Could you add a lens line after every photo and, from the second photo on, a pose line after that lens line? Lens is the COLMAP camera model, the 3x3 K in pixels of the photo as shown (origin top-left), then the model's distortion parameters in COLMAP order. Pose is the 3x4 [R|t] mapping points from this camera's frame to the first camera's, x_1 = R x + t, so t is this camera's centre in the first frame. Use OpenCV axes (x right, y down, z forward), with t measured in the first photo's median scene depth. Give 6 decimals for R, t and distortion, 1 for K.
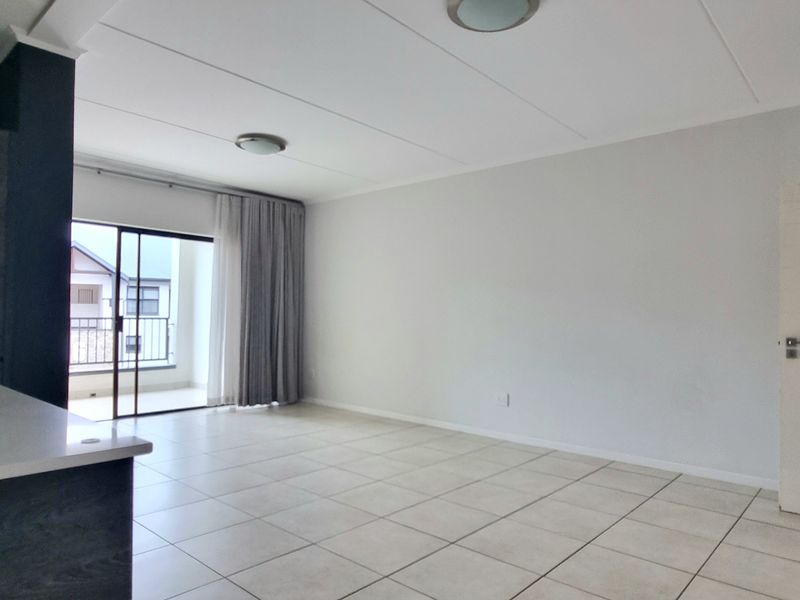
lens RADIAL K [[546.9, 0, 400.8], [0, 546.9, 302.1], [0, 0, 1]] dist [0.000831, 0.003077]
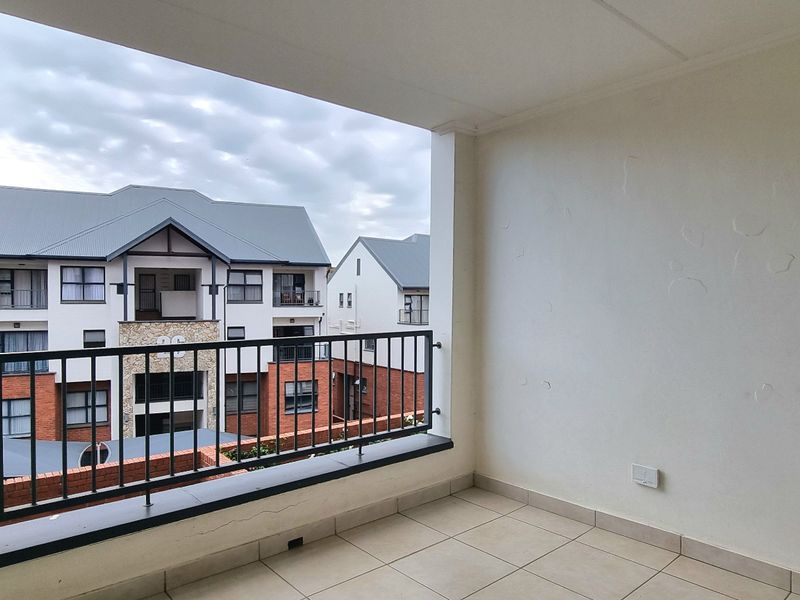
lens RADIAL K [[546.9, 0, 399.0], [0, 546.9, 298.0], [0, 0, 1]] dist [0.000831, 0.003077]
pose [[0.992065, -0.008703, -0.125423, -0.125649], [0.011789, 0.999645, 0.023884, -0.002556], [0.125171, -0.025173, 0.991816, 0.179648]]
